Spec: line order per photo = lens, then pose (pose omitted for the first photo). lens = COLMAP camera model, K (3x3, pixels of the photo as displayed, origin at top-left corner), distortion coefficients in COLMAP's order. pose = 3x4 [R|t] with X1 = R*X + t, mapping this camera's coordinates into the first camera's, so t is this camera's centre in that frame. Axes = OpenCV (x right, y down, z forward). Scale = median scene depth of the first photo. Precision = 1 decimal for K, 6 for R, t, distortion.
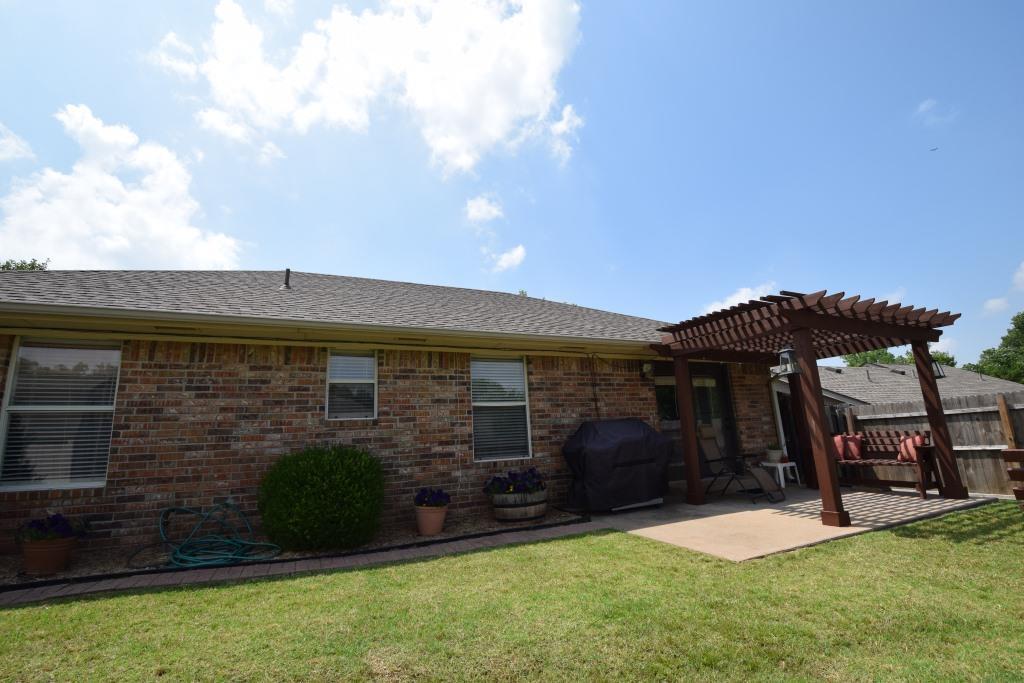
lens RADIAL K [[447.7, 0, 511.2], [0, 447.7, 342.7], [0, 0, 1]] dist [0.002355, -0.011438]
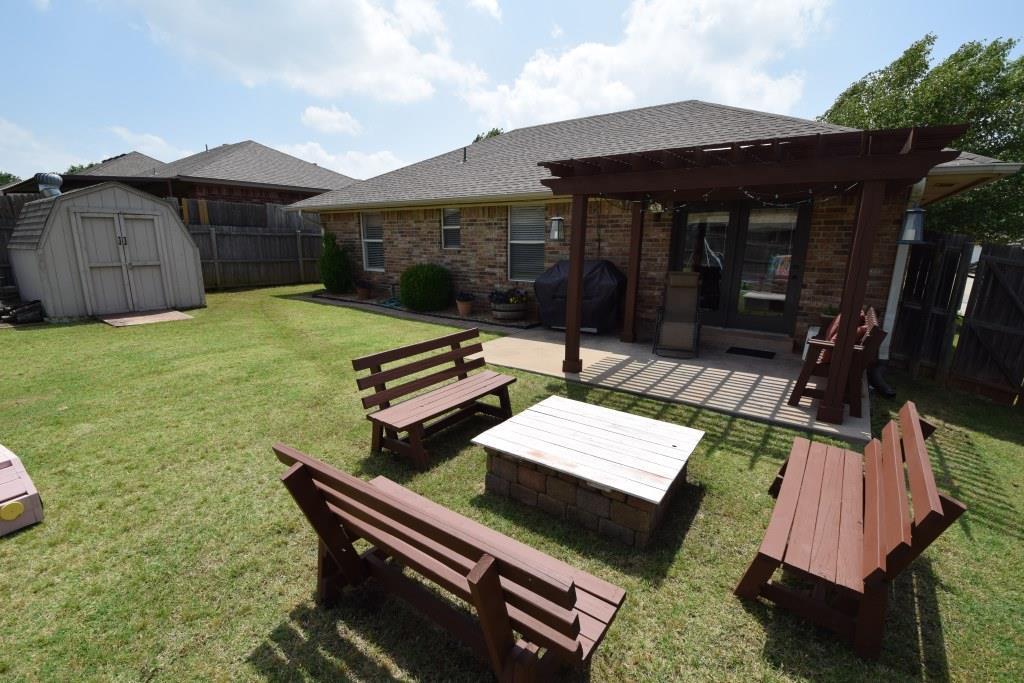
lens RADIAL K [[447.7, 0, 512.3], [0, 447.7, 345.2], [0, 0, 1]] dist [0.002355, -0.011438]
pose [[0.502109, 0.247897, -0.828513, 1.284591], [0.157229, 0.915901, 0.369330, -0.098356], [0.850391, -0.315710, 0.420906, 0.296577]]
